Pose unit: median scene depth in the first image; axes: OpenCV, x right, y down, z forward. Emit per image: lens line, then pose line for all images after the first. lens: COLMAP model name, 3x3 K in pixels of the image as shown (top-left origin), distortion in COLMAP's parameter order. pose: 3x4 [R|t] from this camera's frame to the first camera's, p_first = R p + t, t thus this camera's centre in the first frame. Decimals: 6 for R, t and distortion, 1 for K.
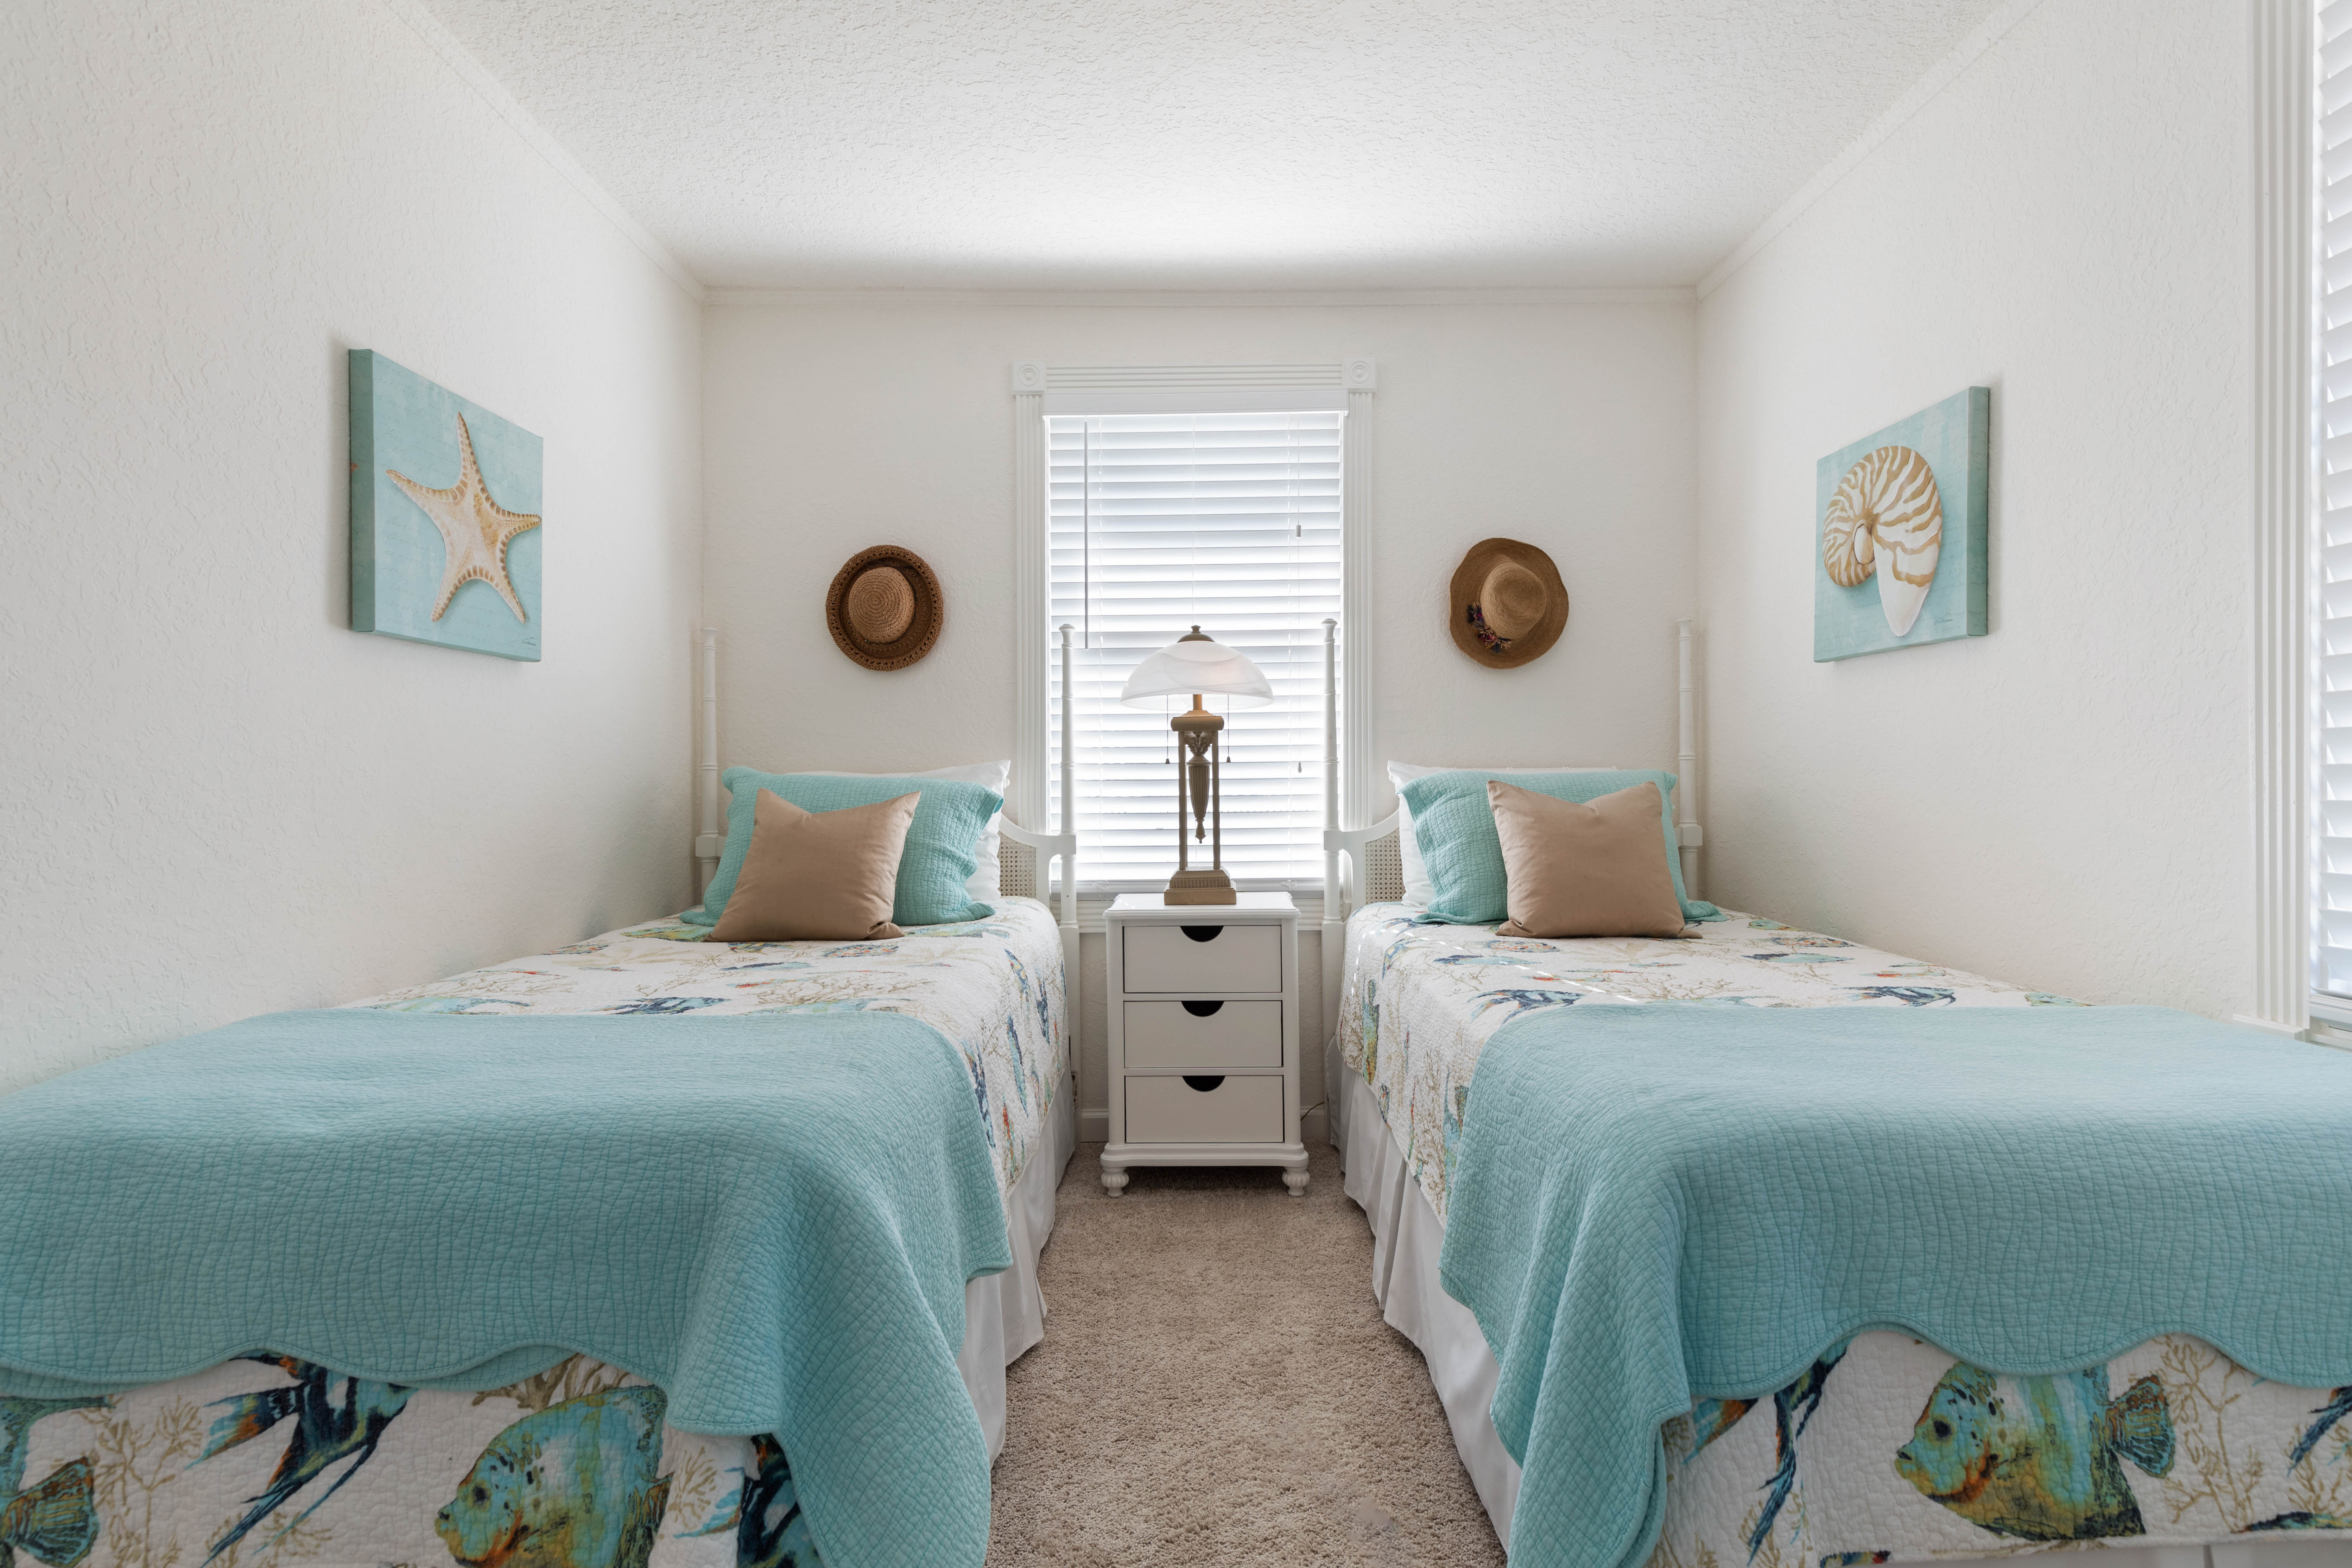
lens RADIAL K [[1085.1, 0, 1172.9], [0, 1085.1, 767.8], [0, 0, 1]] dist [0.015911, 0.000069]
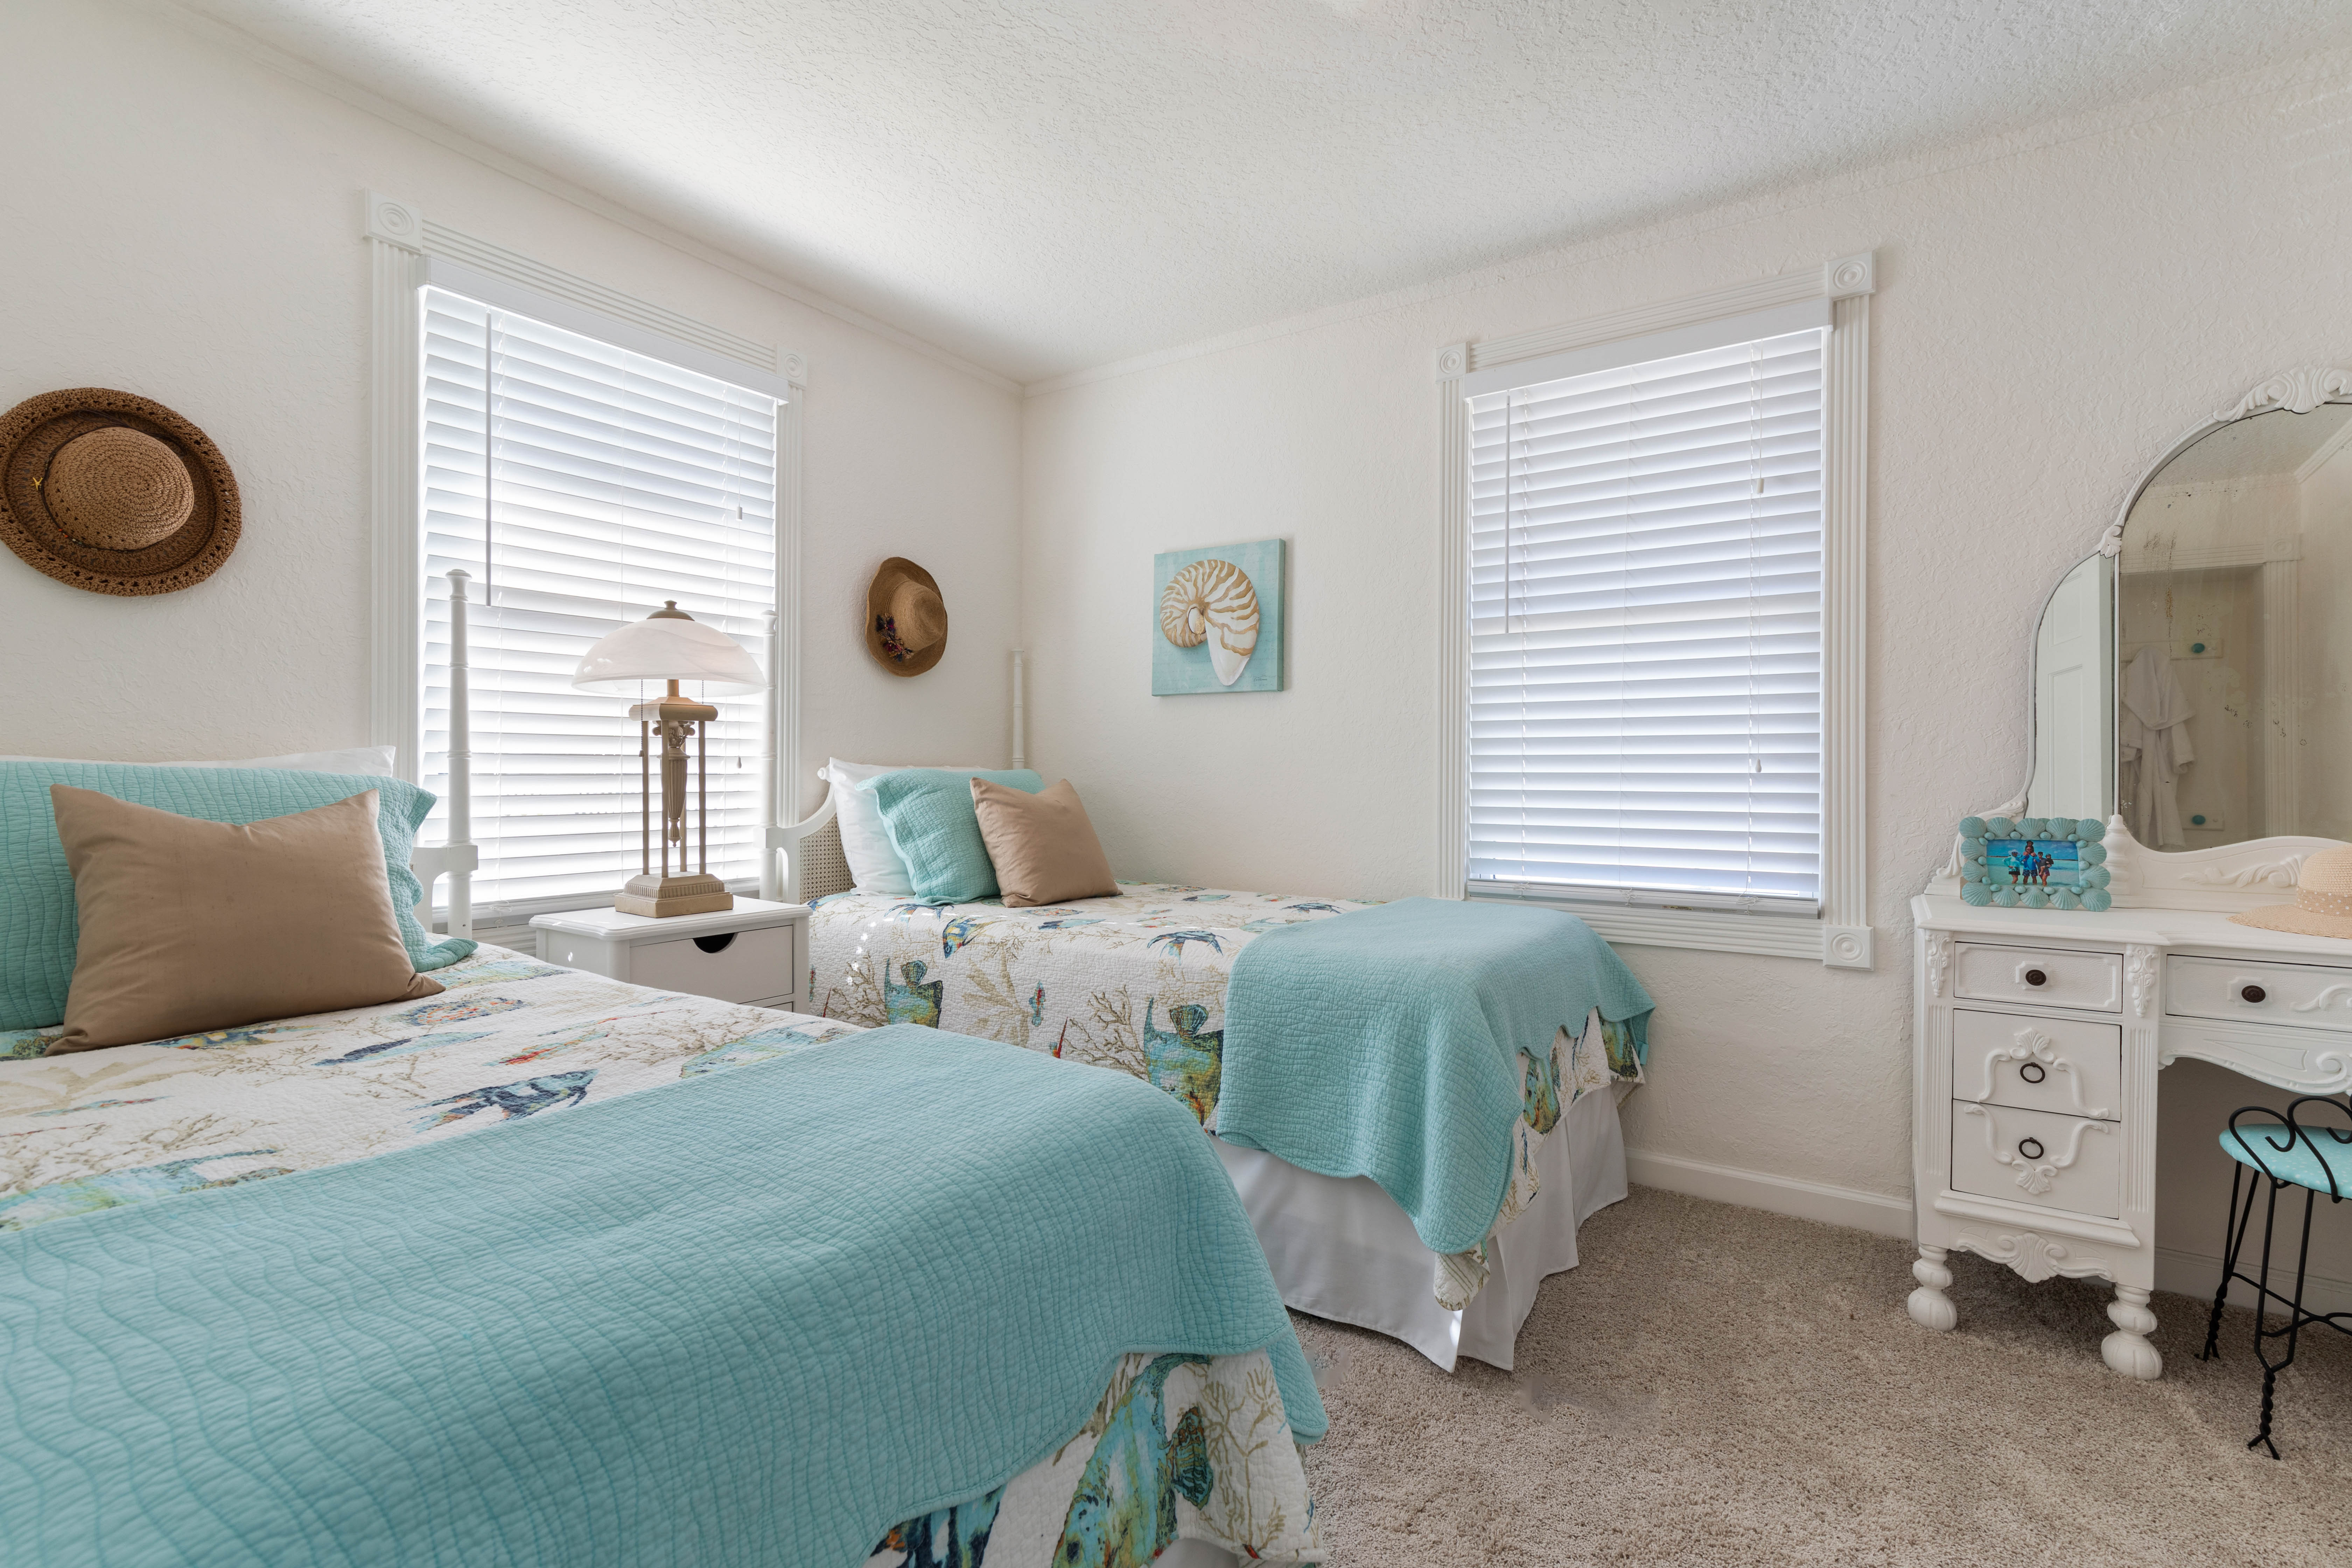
lens RADIAL K [[1080.2, 0, 1202.8], [0, 1080.2, 777.4], [0, 0, 1]] dist [0.006625, -0.000576]
pose [[0.541014, 0.005490, 0.840996, -0.541153], [-0.014490, 0.999891, 0.002794, 0.004478], [-0.840889, -0.013697, 0.541034, 0.172947]]
